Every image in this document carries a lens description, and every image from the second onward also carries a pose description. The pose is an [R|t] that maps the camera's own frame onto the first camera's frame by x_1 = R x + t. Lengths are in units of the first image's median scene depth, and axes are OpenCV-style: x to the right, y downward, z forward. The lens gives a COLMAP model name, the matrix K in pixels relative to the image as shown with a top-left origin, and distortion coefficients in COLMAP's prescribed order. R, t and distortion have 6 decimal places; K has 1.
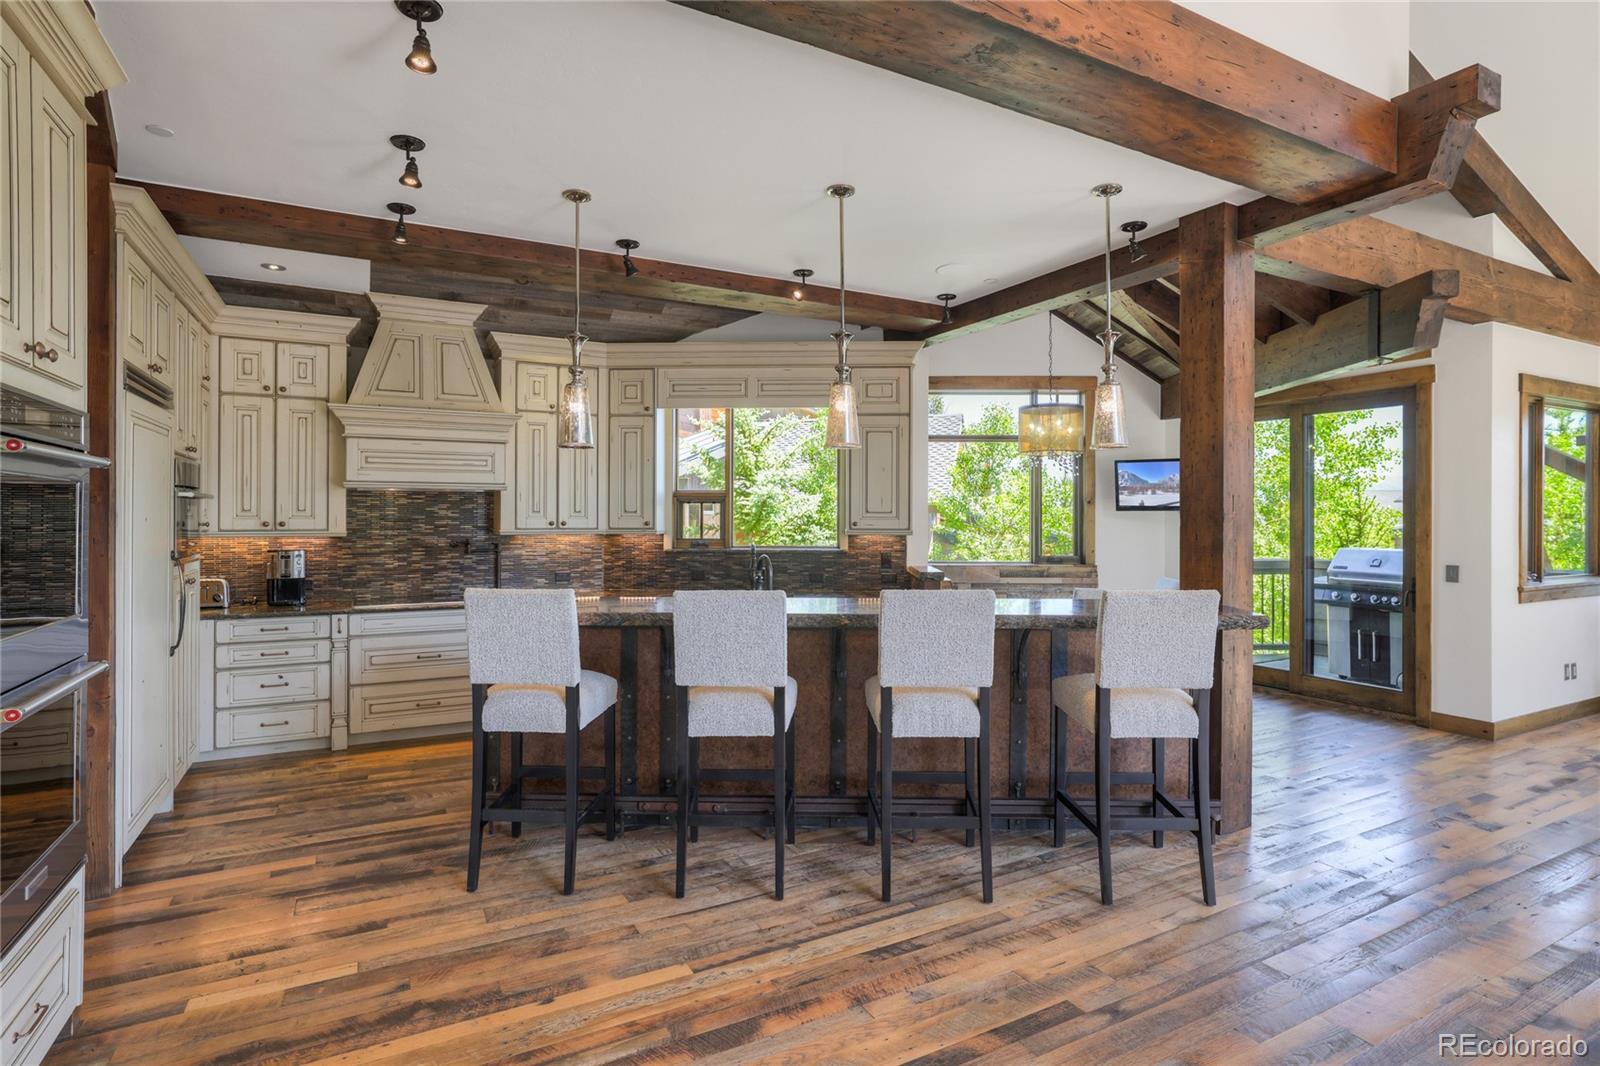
lens RADIAL K [[790.0, 0, 805.8], [0, 790.0, 520.6], [0, 0, 1]] dist [-0.017104, 0.003691]
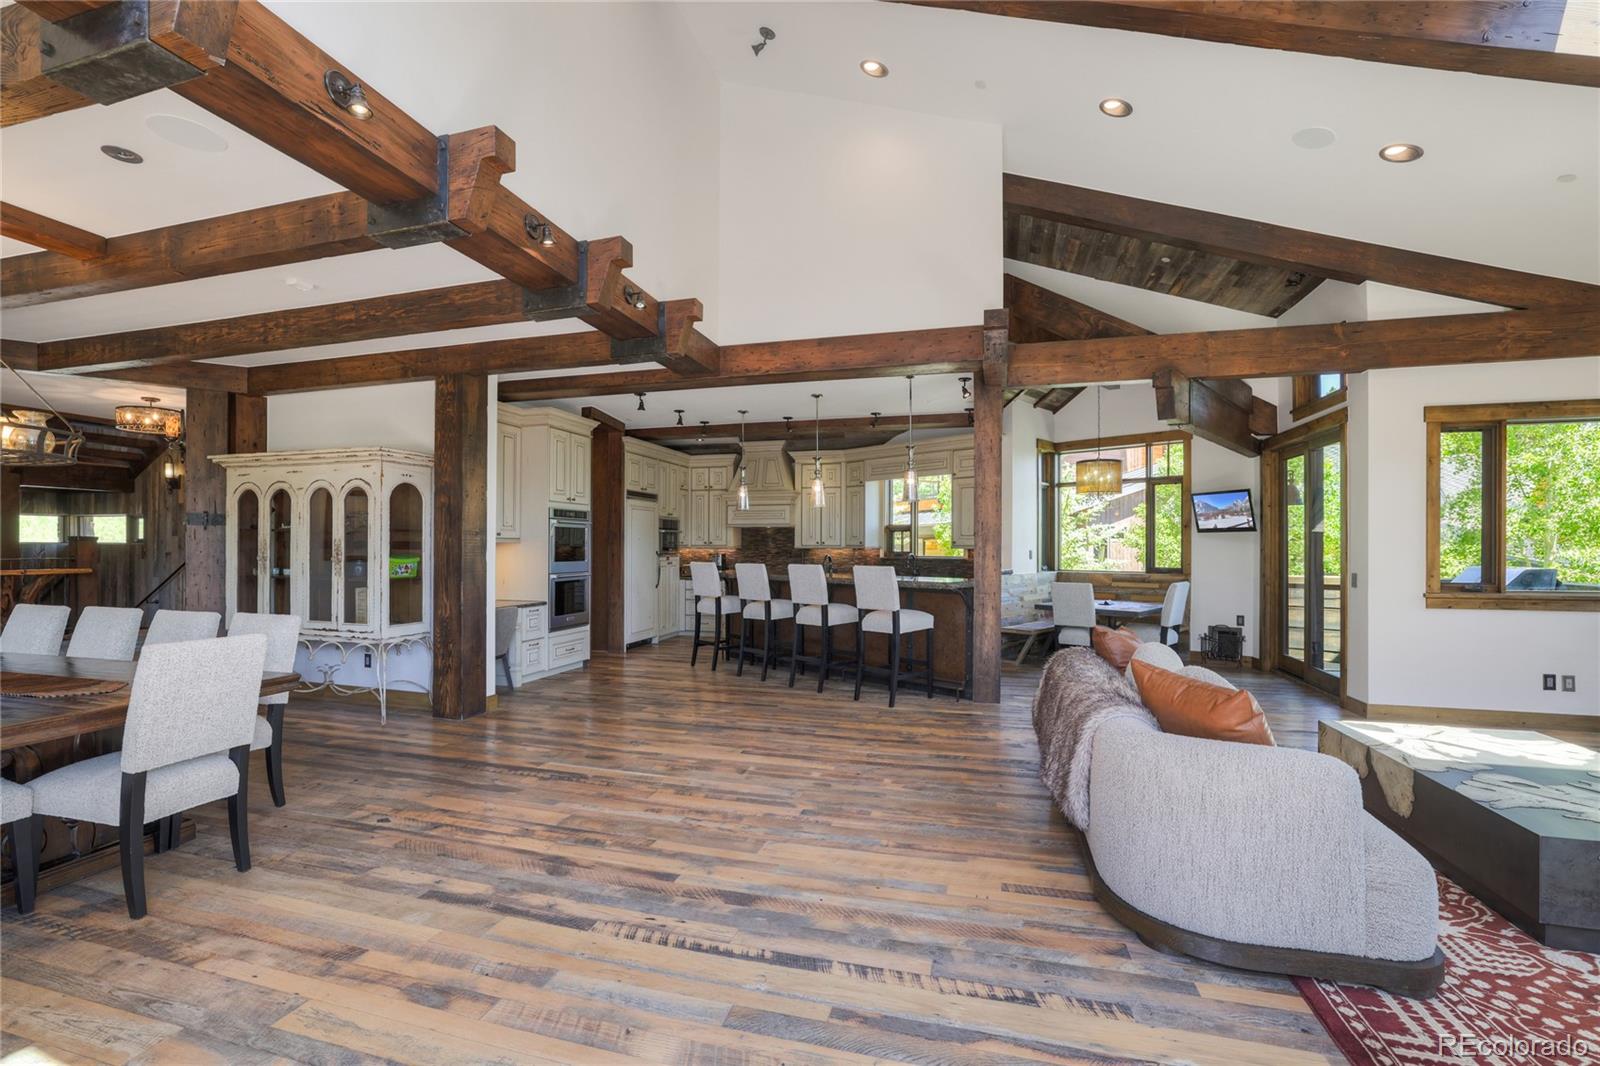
lens RADIAL K [[702.8, 0, 790.0], [0, 702.8, 552.6], [0, 0, 1]] dist [-0.035519, 0.010290]
pose [[0.726563, 0.004444, -0.687085, 0.874573], [-0.002675, 0.999990, 0.003639, 0.022966], [0.687094, -0.000806, 0.726568, -0.356022]]
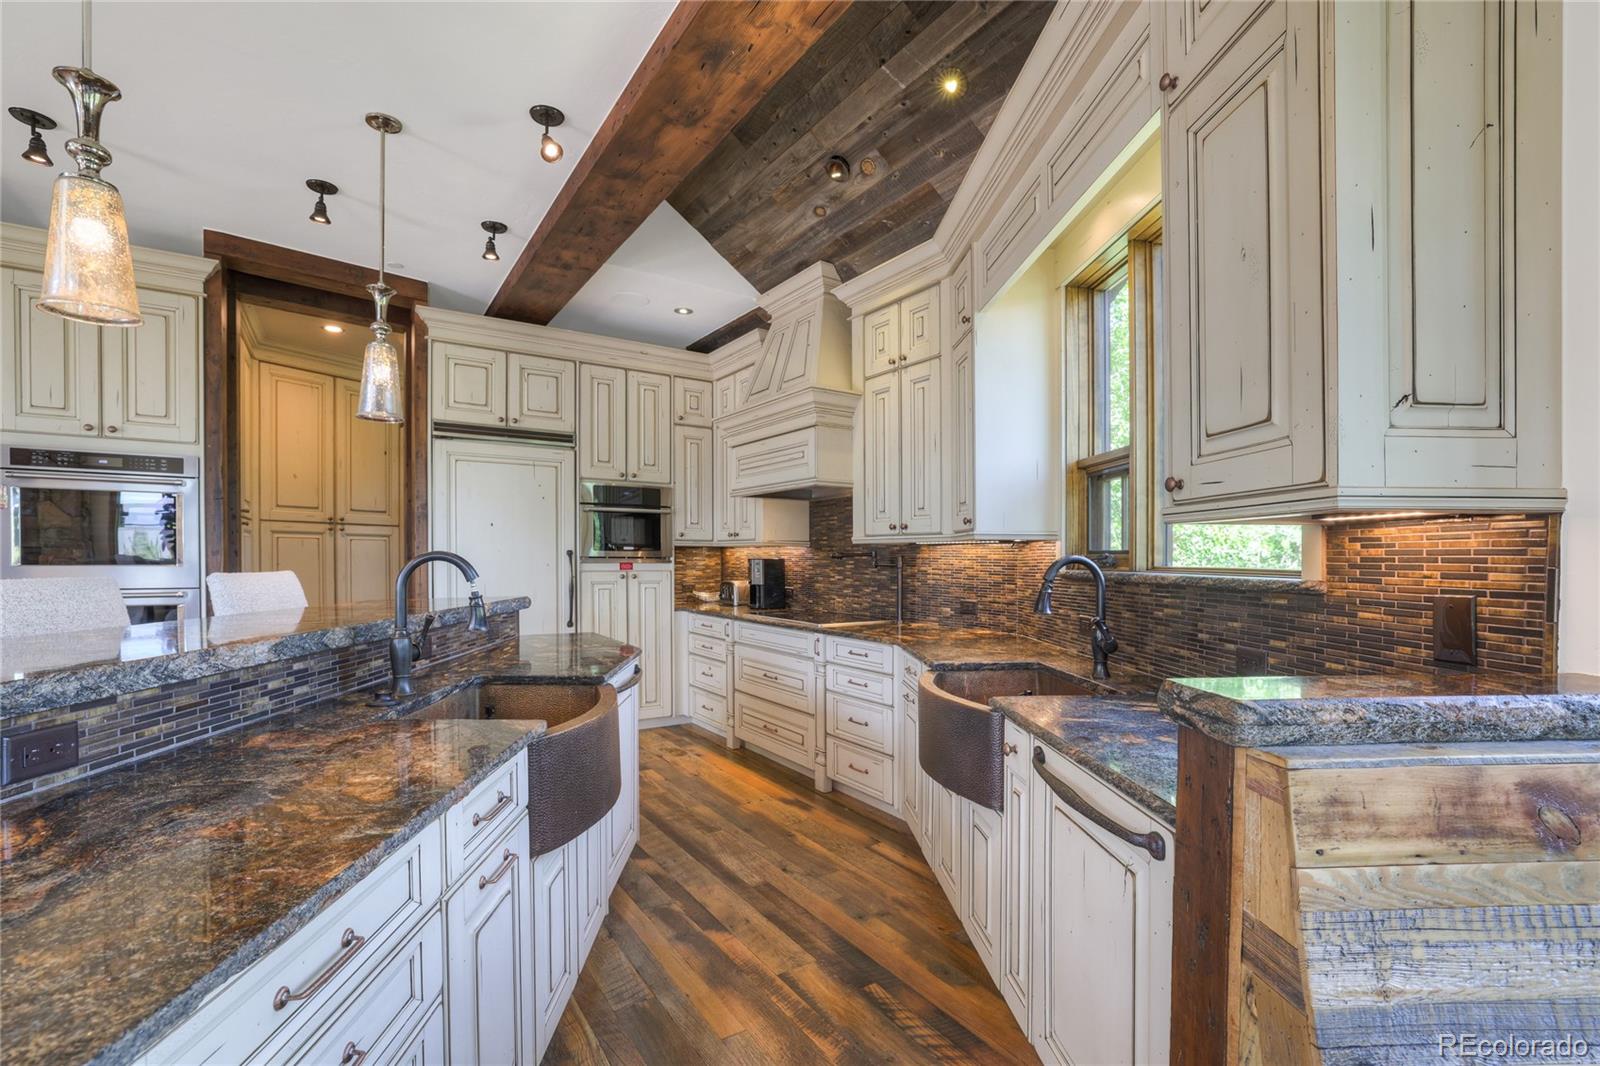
lens RADIAL K [[702.8, 0, 815.9], [0, 702.8, 557.9], [0, 0, 1]] dist [-0.035519, 0.010290]
pose [[0.107841, -0.001817, -0.994167, 0.305010], [-0.010206, 0.999944, -0.002935, 0.034503], [0.994116, 0.010463, 0.107816, 0.880747]]
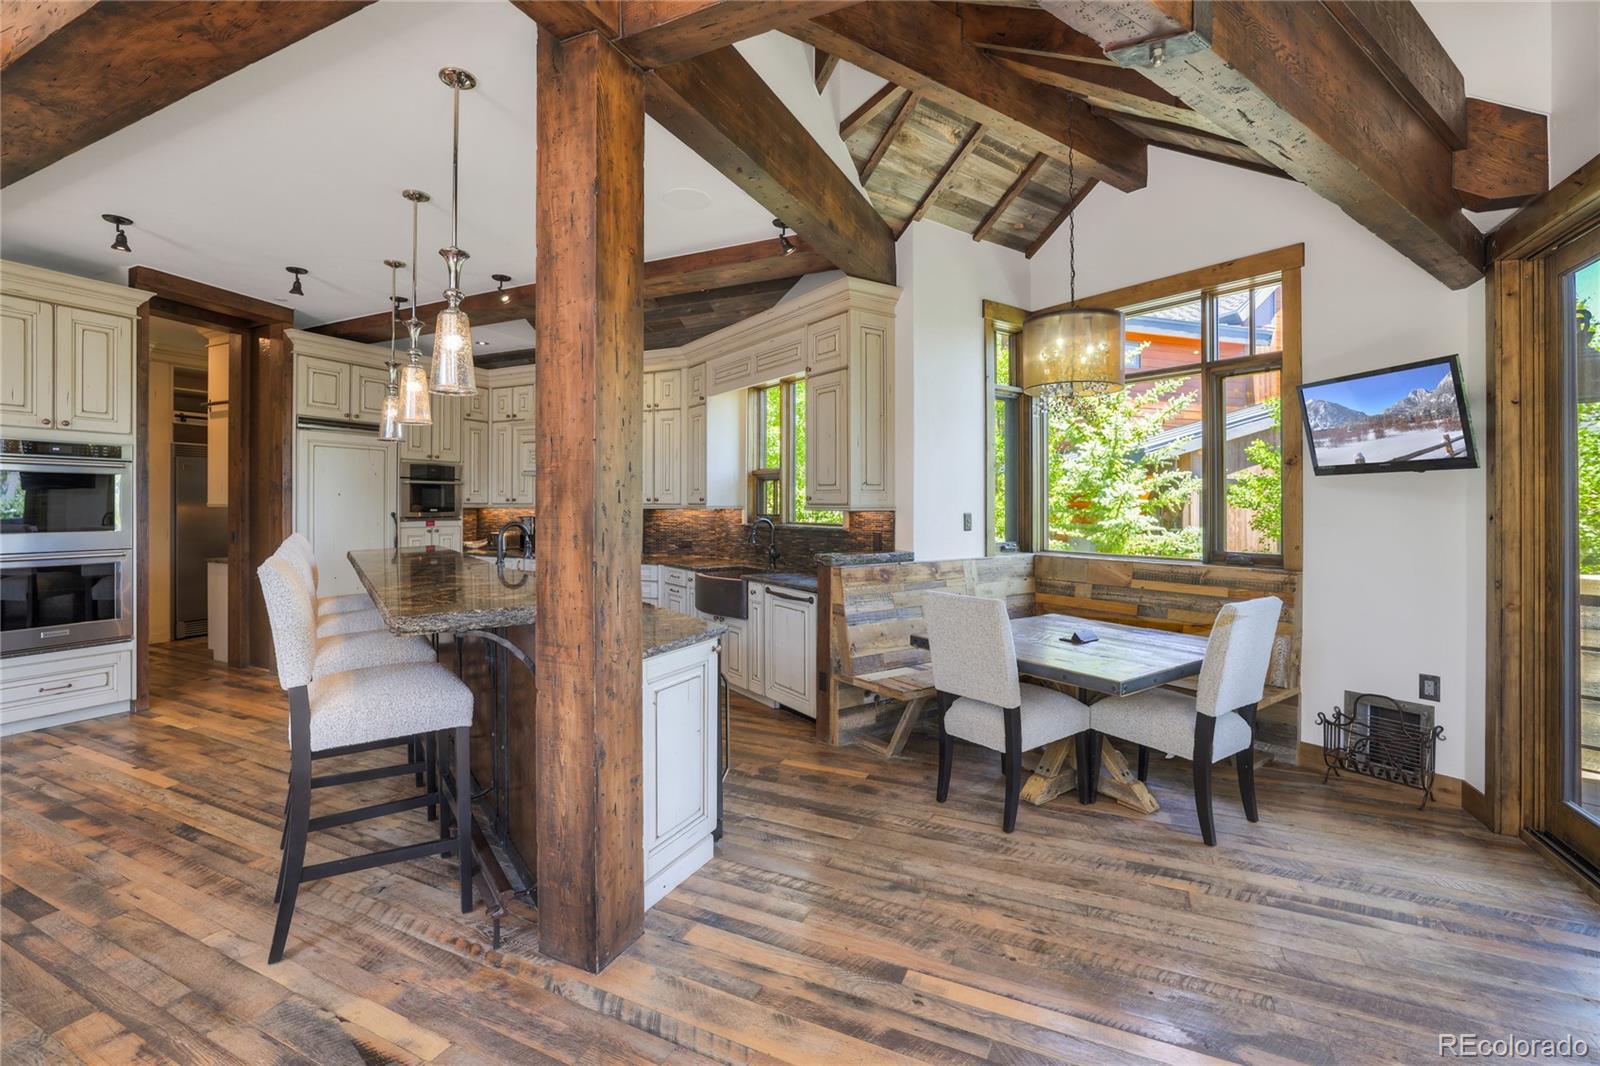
lens RADIAL K [[702.8, 0, 780.8], [0, 702.8, 506.7], [0, 0, 1]] dist [-0.035519, 0.010290]
pose [[0.589327, 0.001425, -0.807893, 0.714665], [-0.004591, 0.999988, -0.001585, 0.015766], [0.807881, 0.004643, 0.589327, 0.523032]]
